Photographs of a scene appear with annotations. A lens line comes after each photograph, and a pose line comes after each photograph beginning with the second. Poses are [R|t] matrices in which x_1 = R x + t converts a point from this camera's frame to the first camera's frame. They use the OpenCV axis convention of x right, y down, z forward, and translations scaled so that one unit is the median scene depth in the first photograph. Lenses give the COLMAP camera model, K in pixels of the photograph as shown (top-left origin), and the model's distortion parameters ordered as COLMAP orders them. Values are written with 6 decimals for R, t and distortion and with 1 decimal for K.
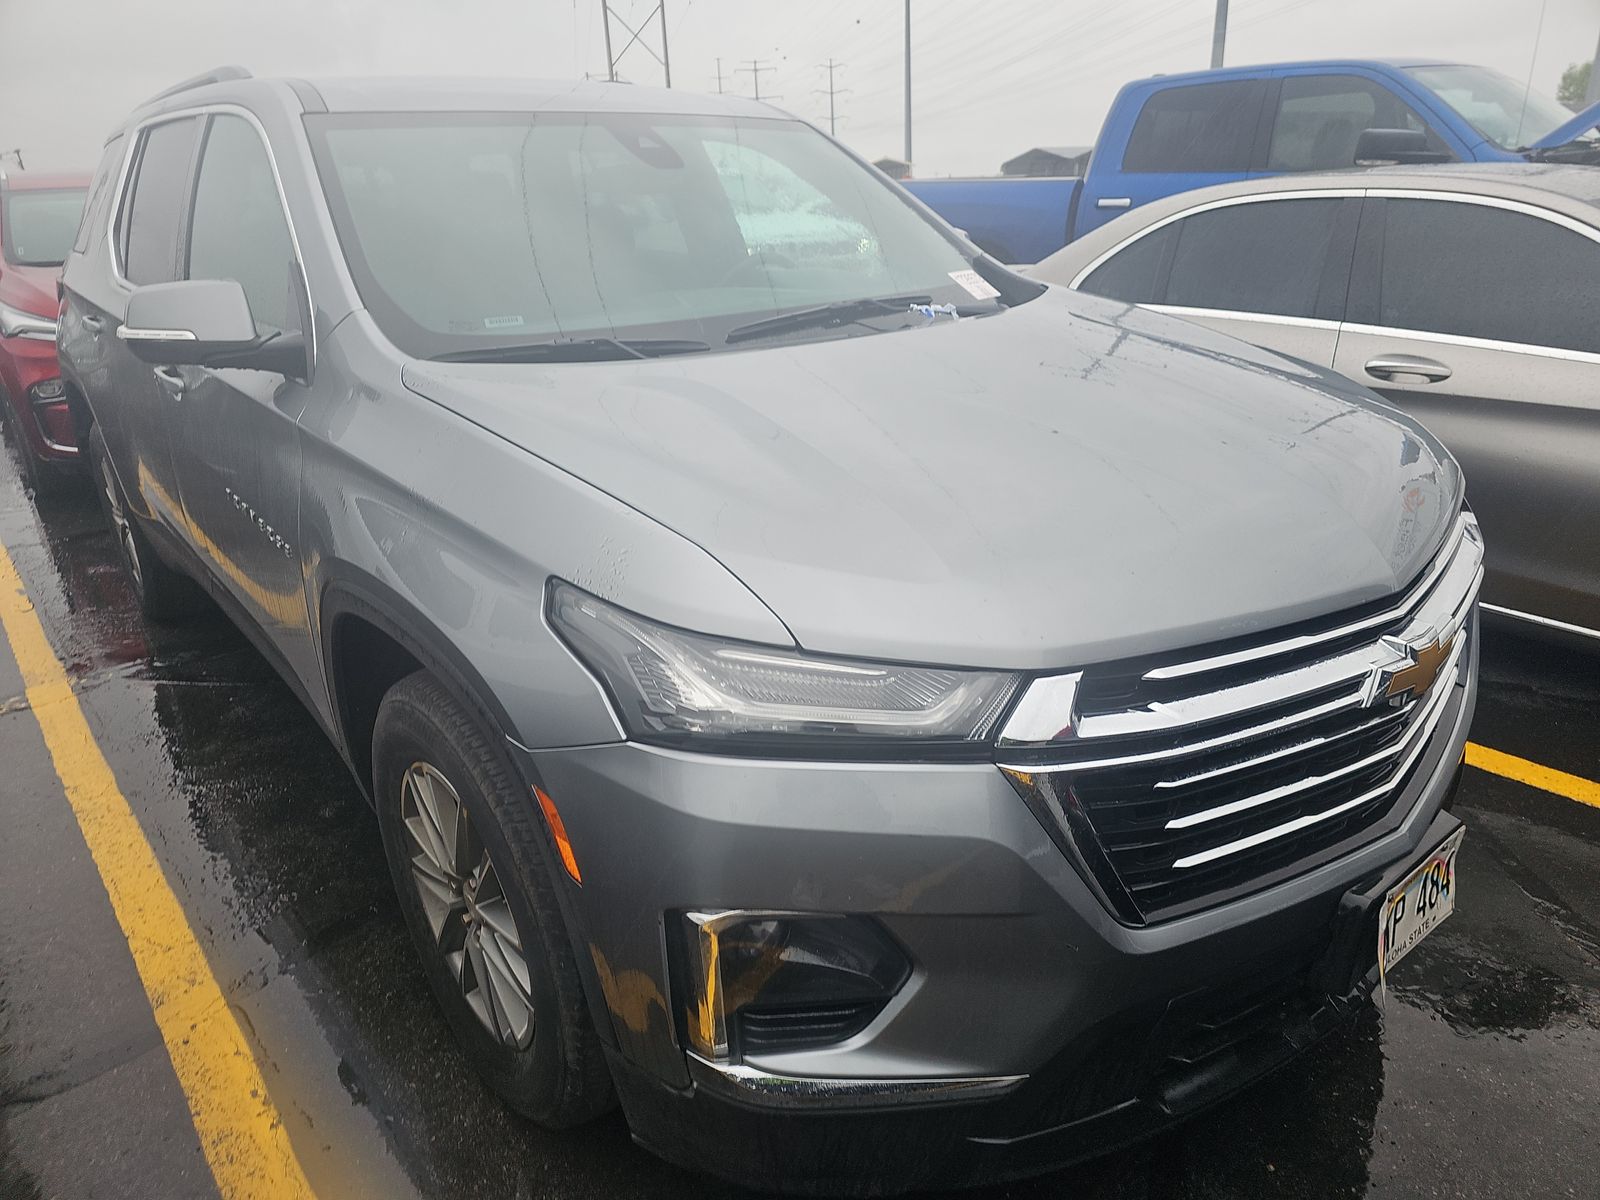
lens RADIAL K [[1067.6, 0, 798.6], [0, 1067.6, 556.3], [0, 0, 1]] dist [0.058312, -0.037958]
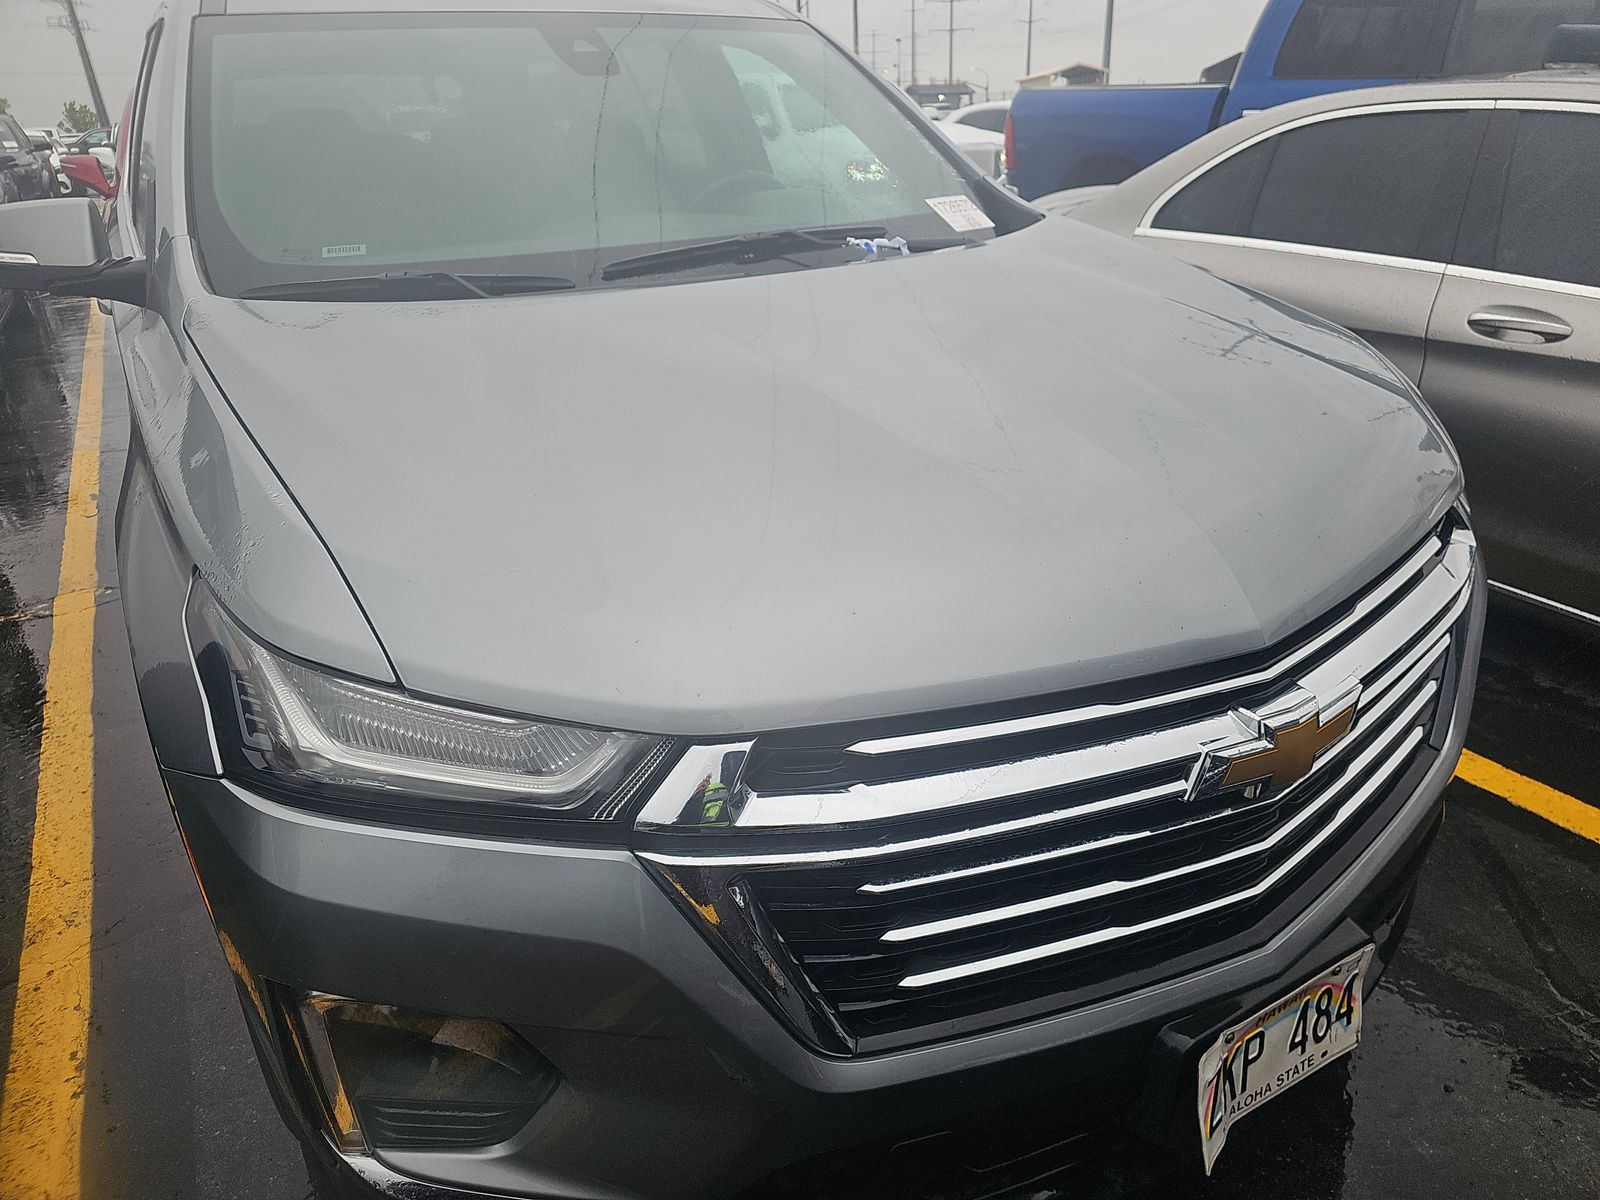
lens RADIAL K [[1081.2, 0, 803.7], [0, 1081.2, 542.1], [0, 0, 1]] dist [0.042094, -0.020685]
pose [[0.987921, 0.058419, -0.143524, 0.307985], [-0.050034, 0.996861, 0.061358, -0.064736], [0.146658, -0.053436, 0.987743, 0.185335]]
